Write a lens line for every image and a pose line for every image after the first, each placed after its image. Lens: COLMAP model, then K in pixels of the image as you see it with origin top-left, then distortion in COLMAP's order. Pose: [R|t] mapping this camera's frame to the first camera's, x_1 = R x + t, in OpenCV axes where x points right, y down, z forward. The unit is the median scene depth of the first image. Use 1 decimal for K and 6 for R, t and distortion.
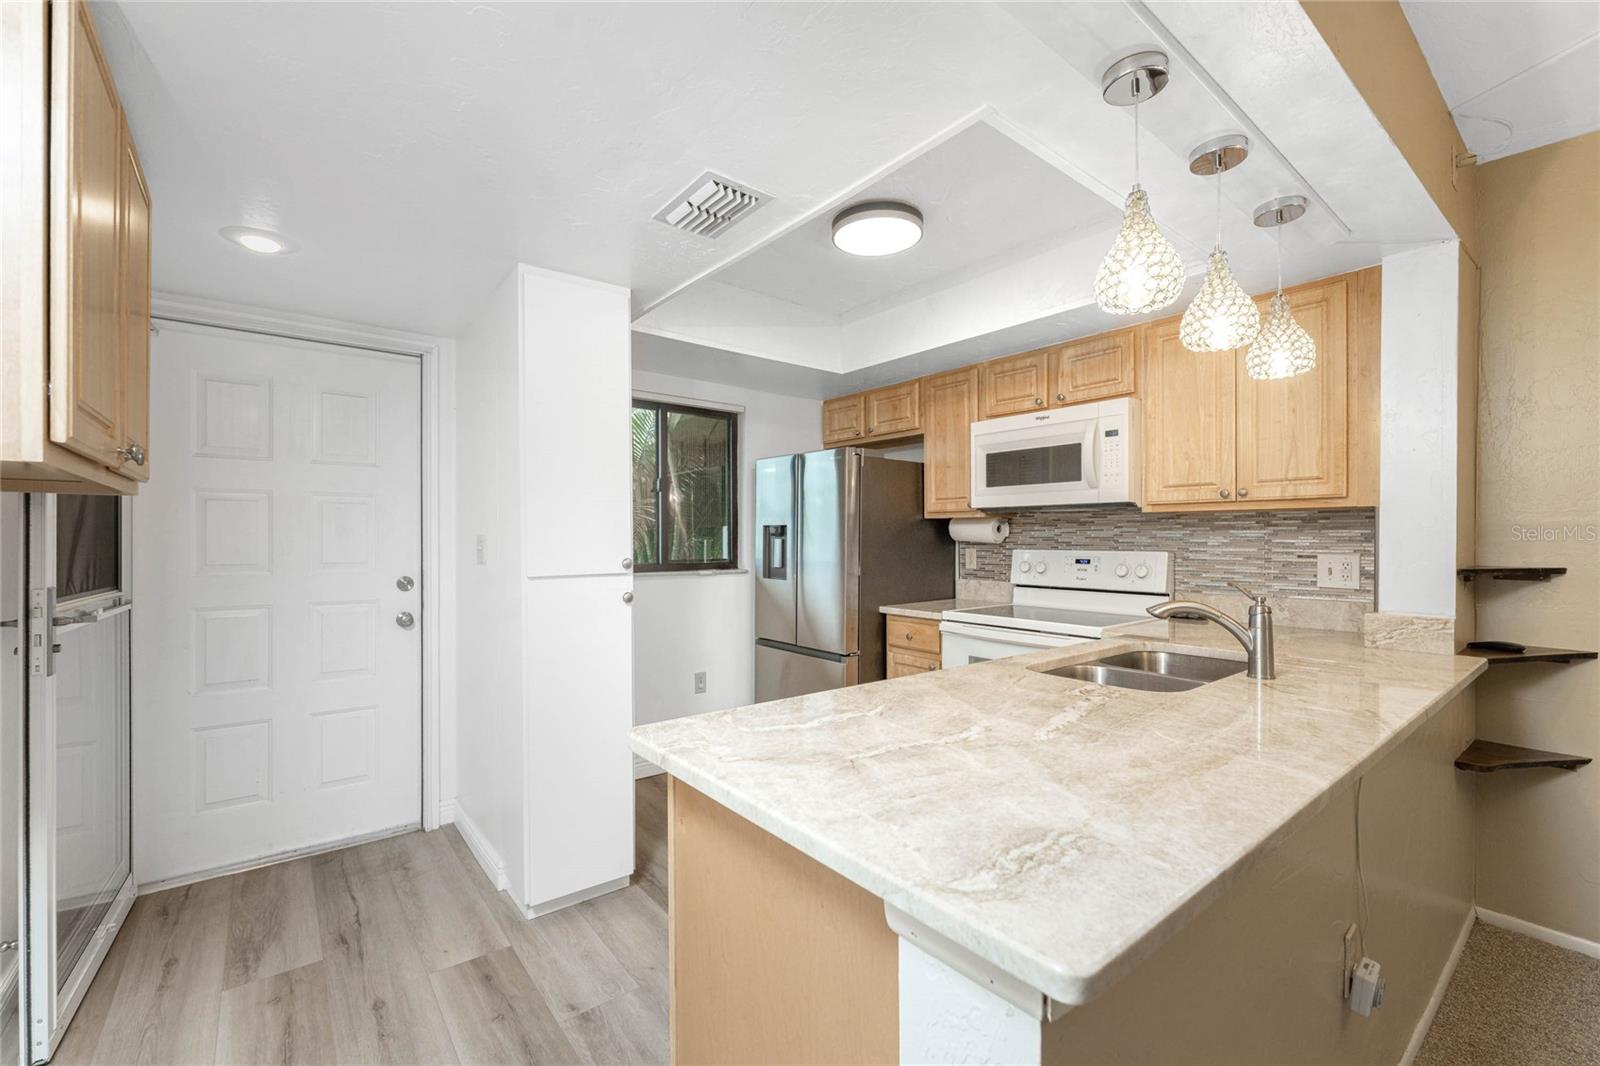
lens RADIAL K [[662.7, 0, 789.9], [0, 662.7, 539.1], [0, 0, 1]] dist [-0.002211, -0.001474]
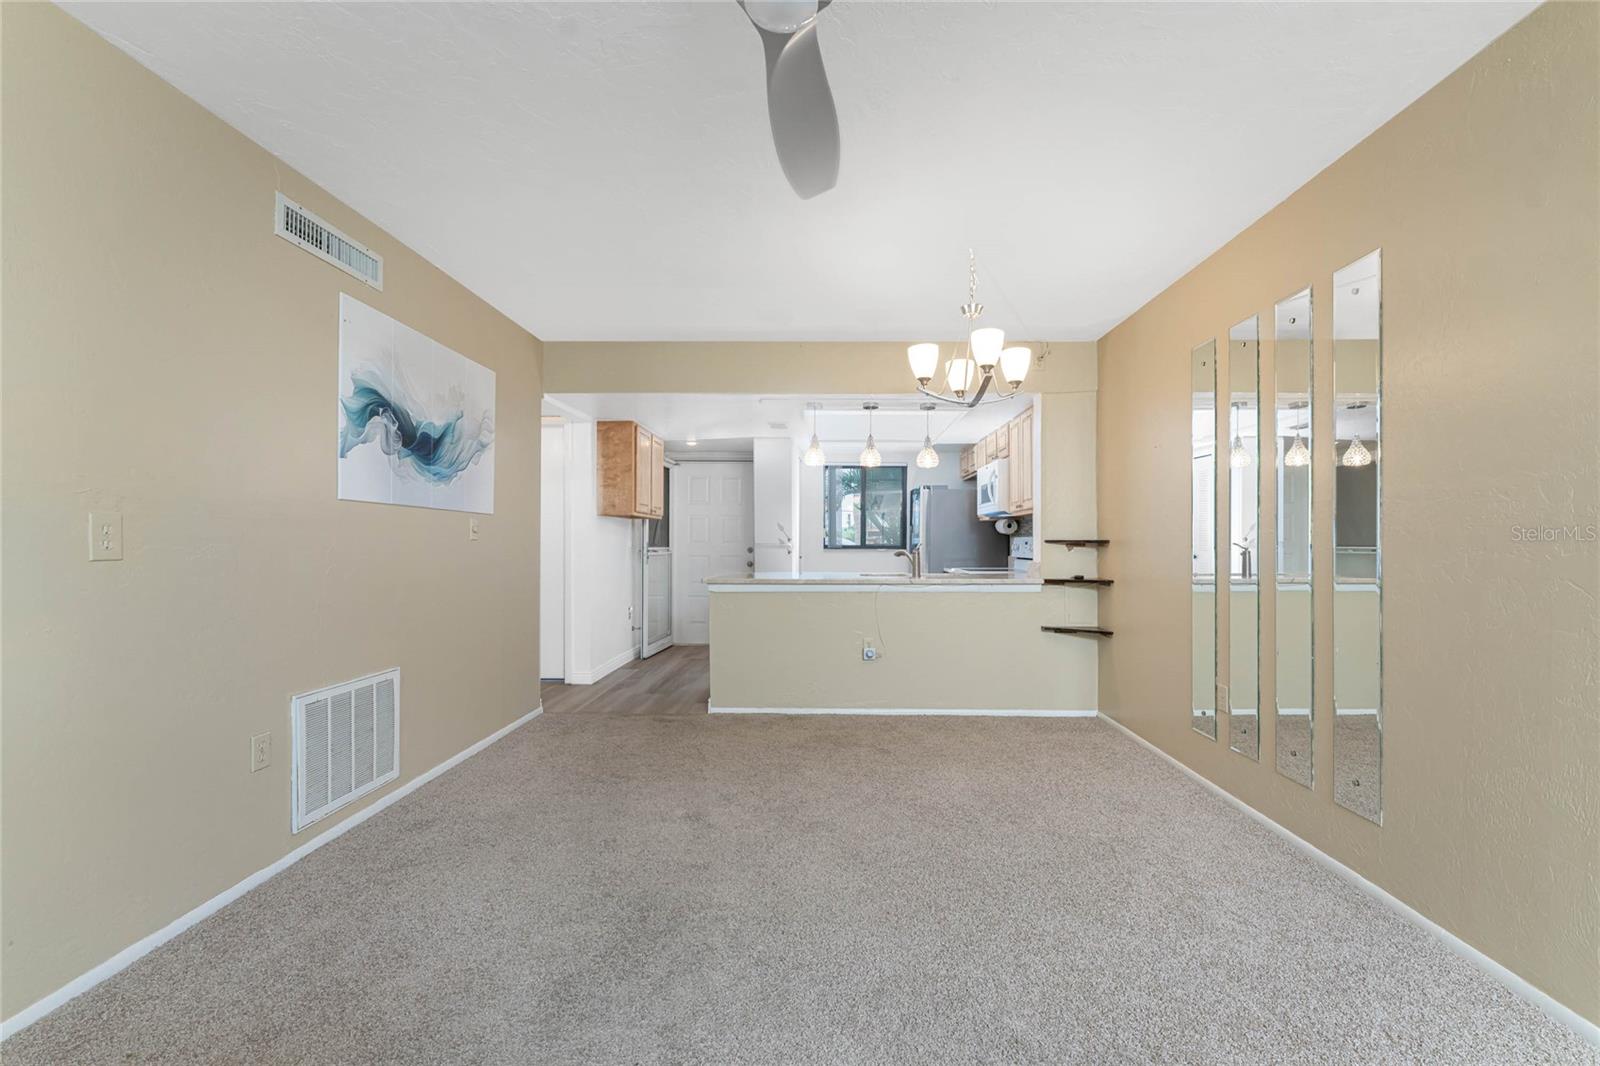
lens RADIAL K [[662.7, 0, 812.8], [0, 662.7, 537.8], [0, 0, 1]] dist [-0.002211, -0.001474]
pose [[0.767675, -0.002578, -0.640834, 1.173391], [-0.004575, 0.999944, -0.009503, 0.039911], [0.640823, 0.010227, 0.767620, -0.763755]]
